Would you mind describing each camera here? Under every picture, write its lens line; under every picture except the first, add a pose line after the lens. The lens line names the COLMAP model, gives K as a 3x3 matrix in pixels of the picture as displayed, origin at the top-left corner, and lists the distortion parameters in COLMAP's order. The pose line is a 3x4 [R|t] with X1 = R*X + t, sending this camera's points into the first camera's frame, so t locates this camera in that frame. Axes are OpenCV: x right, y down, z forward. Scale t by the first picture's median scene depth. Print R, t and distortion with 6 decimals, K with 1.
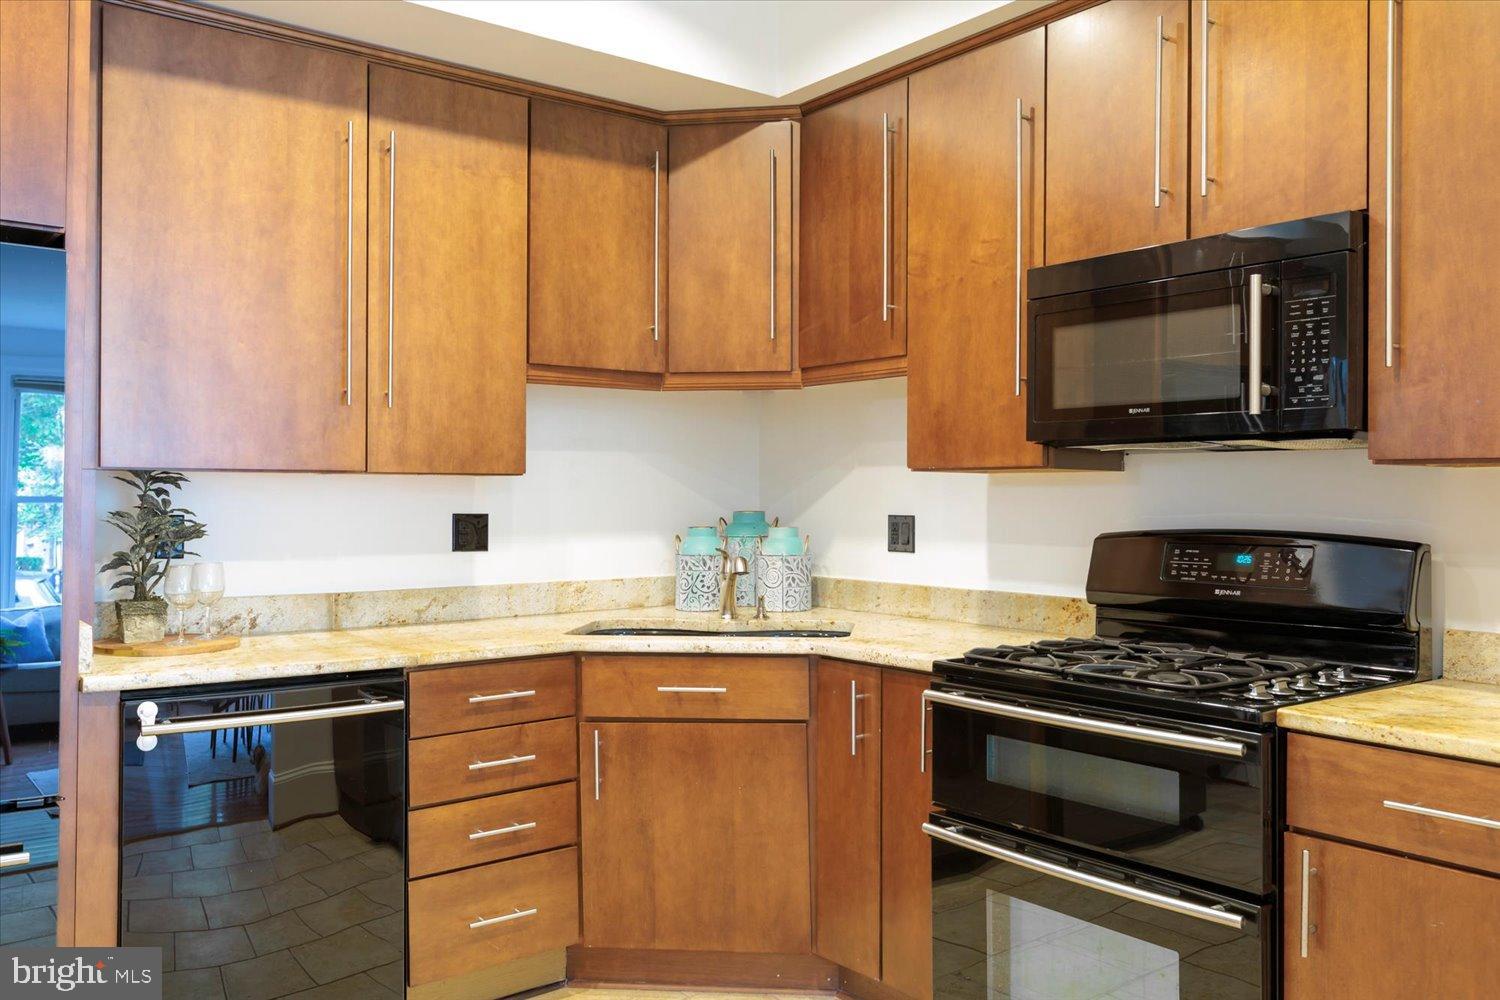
lens RADIAL K [[1205.8, 0, 750.3], [0, 1205.8, 488.0], [0, 0, 1]] dist [0.008737, -0.031524]
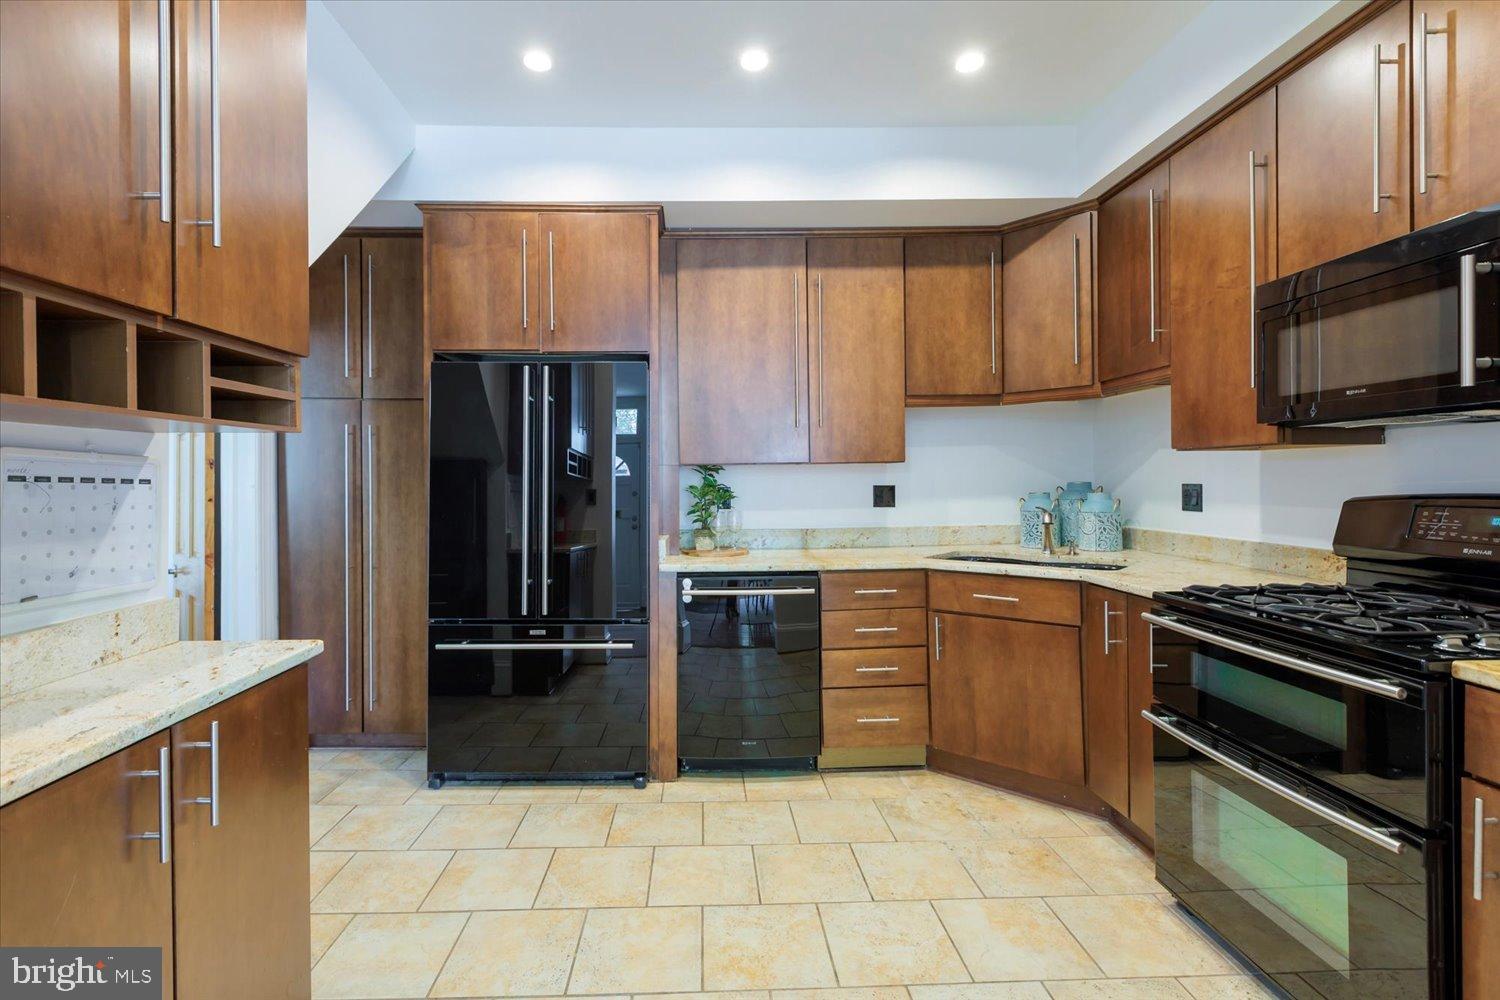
lens RADIAL K [[681.5, 0, 708.3], [0, 681.5, 482.0], [0, 0, 1]] dist [-0.008231, 0.001398]
pose [[0.796782, -0.011168, -0.604163, 0.194181], [0.019945, 0.999770, 0.007822, 0.004739], [0.603937, -0.018283, 0.796822, 0.090025]]
